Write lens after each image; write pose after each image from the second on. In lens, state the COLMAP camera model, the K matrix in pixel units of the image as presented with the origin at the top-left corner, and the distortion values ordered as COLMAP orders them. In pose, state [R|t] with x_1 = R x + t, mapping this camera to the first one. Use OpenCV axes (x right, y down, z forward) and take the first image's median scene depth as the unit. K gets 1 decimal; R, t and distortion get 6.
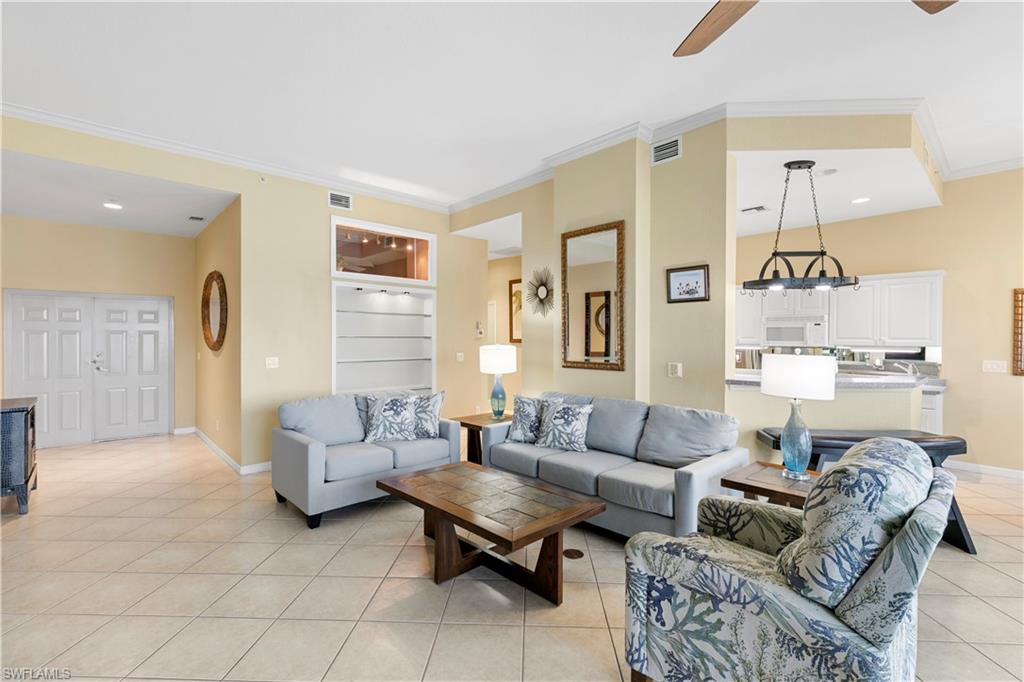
lens RADIAL K [[457.9, 0, 507.7], [0, 457.9, 338.9], [0, 0, 1]] dist [0.001059, 0.000377]
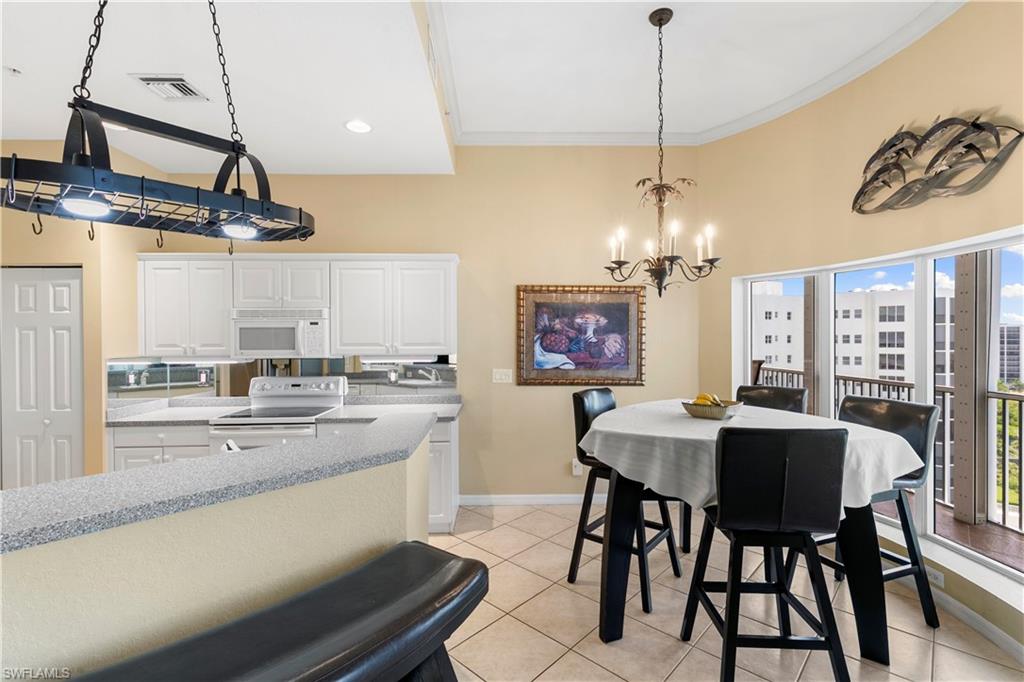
lens RADIAL K [[455.7, 0, 510.8], [0, 455.7, 339.7], [0, 0, 1]] dist [0.002788, 0.000472]
pose [[0.648715, -0.010939, 0.760953, 0.375443], [0.010693, 0.999929, 0.005258, -0.009506], [-0.760956, 0.004725, 0.648786, 0.384217]]
